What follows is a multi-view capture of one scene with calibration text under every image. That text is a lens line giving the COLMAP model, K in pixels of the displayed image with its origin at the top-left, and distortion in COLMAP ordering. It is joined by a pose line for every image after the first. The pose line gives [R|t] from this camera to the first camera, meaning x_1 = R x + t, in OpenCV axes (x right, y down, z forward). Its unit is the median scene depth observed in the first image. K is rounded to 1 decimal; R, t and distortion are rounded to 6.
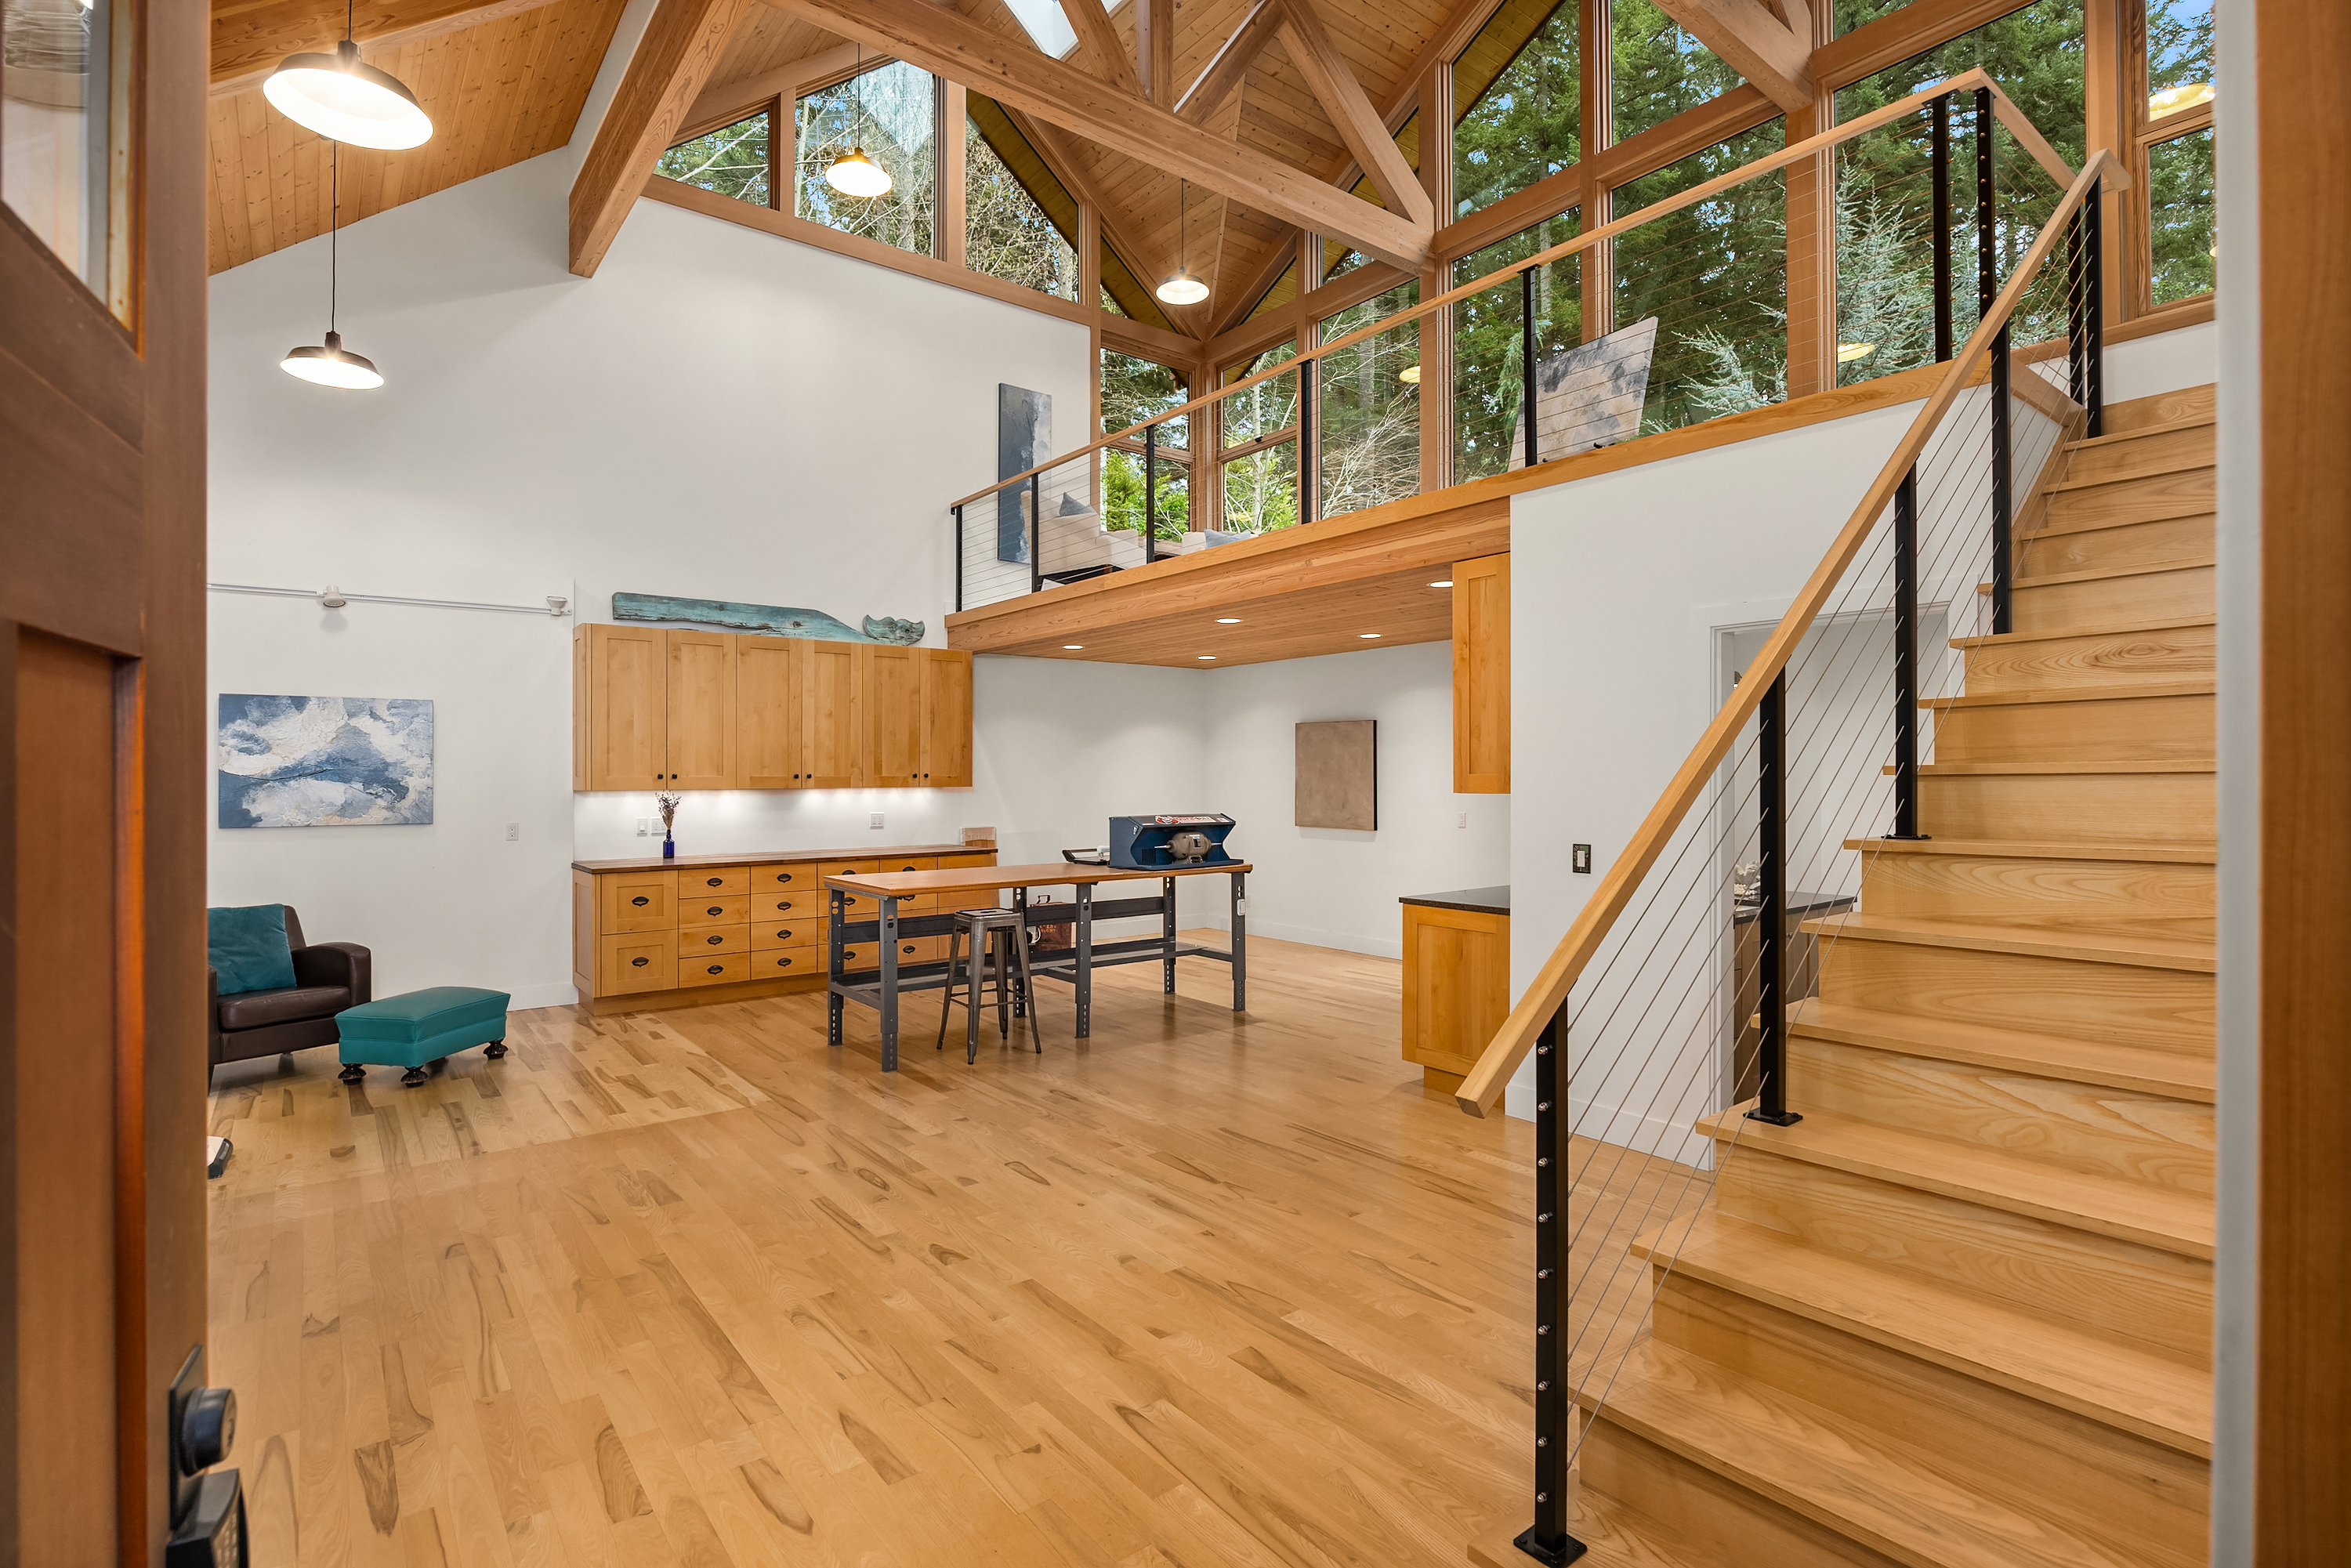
lens RADIAL K [[1104.2, 0, 1156.3], [0, 1104.2, 774.3], [0, 0, 1]] dist [-0.009735, -0.000983]
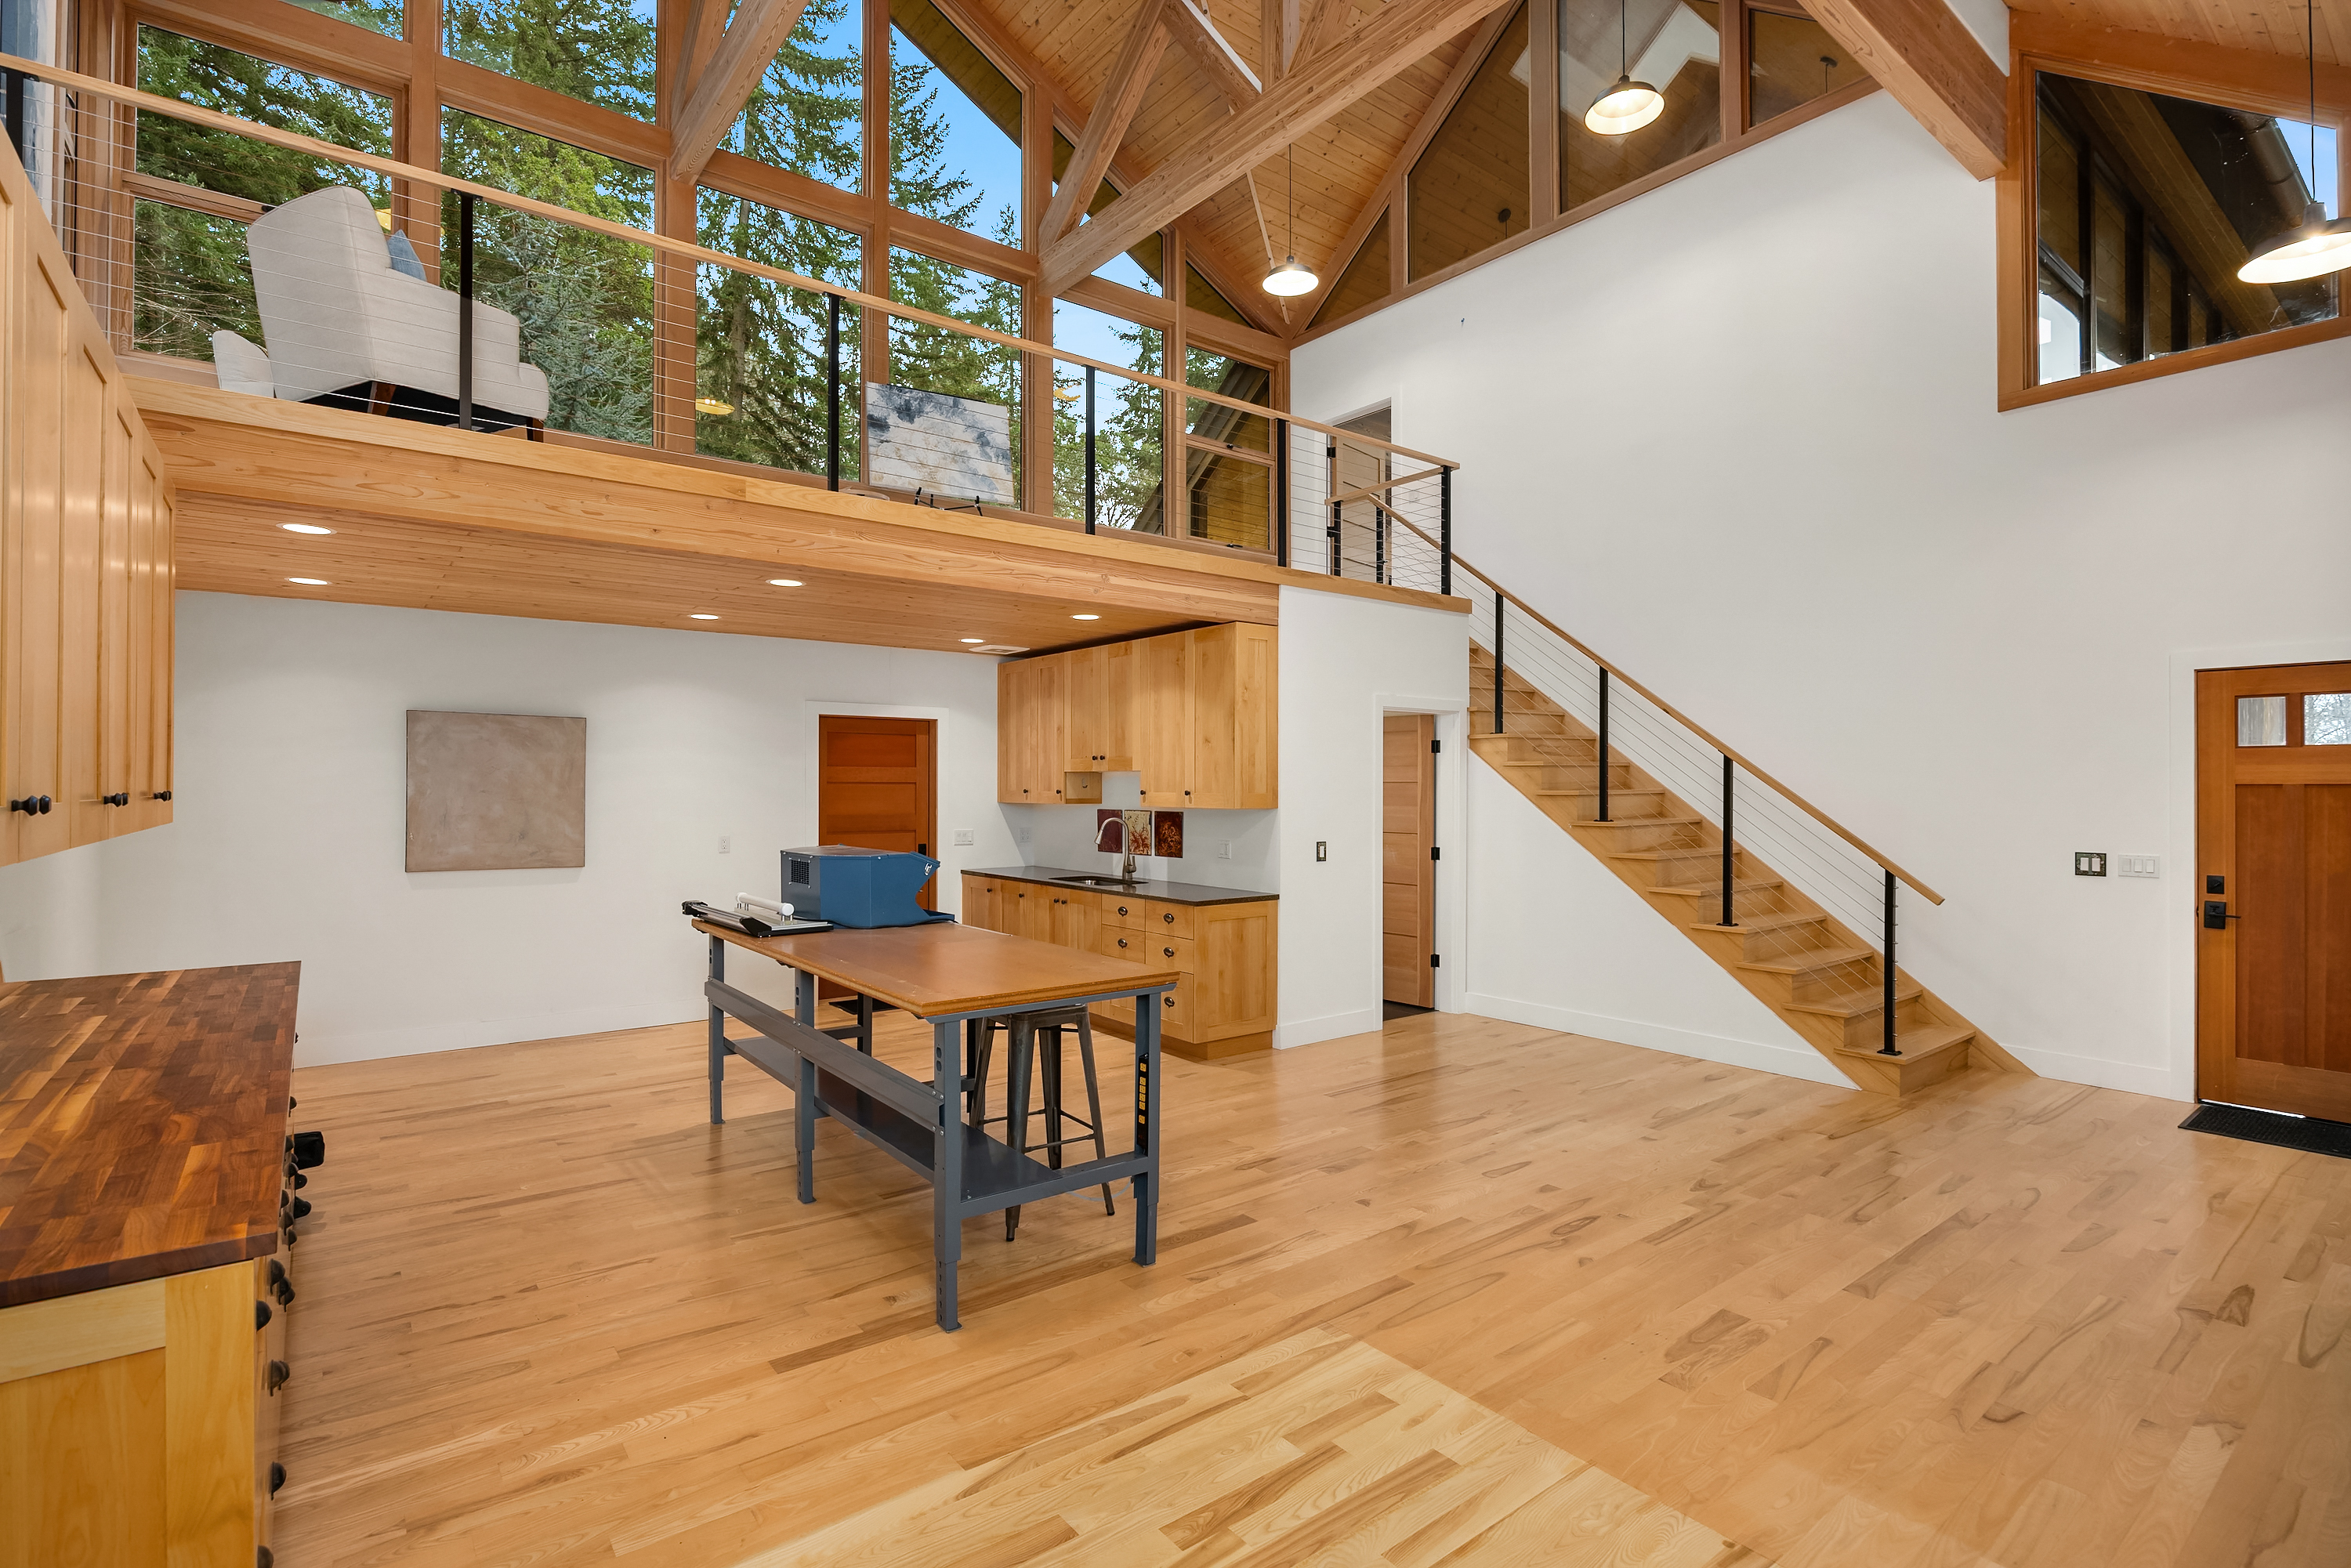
lens RADIAL K [[1104.2, 0, 1160.8], [0, 1104.2, 782.4], [0, 0, 1]] dist [-0.009735, -0.000983]
pose [[0.000262, 0.007061, 0.999975, -1.296057], [-0.003954, 0.999967, -0.007060, -0.004248], [-0.999992, -0.003952, 0.000290, 1.461995]]
